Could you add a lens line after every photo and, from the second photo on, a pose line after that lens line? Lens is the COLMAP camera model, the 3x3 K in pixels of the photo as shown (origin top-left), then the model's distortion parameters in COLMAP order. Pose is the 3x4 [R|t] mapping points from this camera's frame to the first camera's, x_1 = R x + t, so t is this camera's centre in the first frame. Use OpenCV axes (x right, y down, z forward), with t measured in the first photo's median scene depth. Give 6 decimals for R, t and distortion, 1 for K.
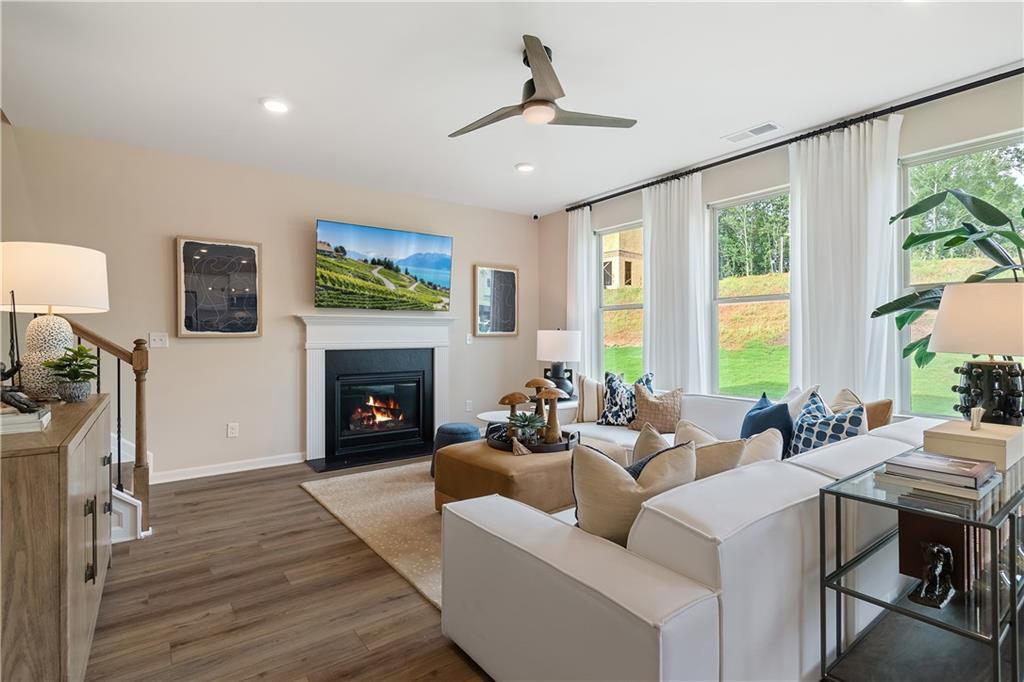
lens RADIAL K [[490.5, 0, 511.4], [0, 490.5, 339.6], [0, 0, 1]] dist [-0.006569, -0.000301]
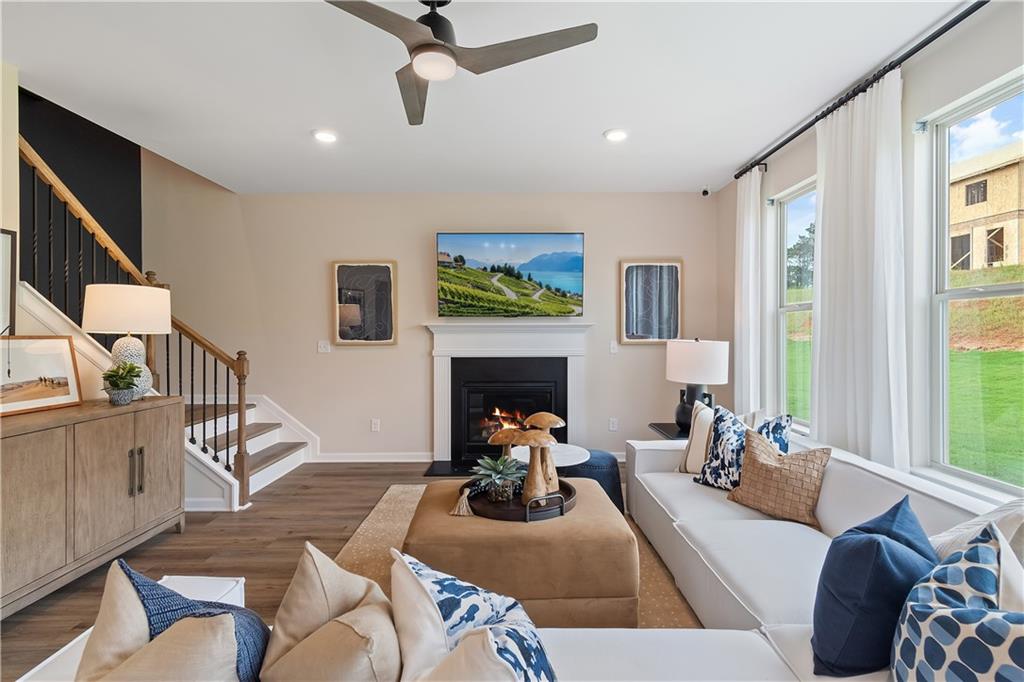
lens RADIAL K [[471.8, 0, 513.5], [0, 471.8, 338.4], [0, 0, 1]] dist [0.004045, -0.000325]
pose [[0.809567, 0.011362, -0.586917, 0.322440], [-0.005615, 0.999917, 0.011613, -0.032414], [0.587000, -0.006107, 0.809564, 0.274677]]
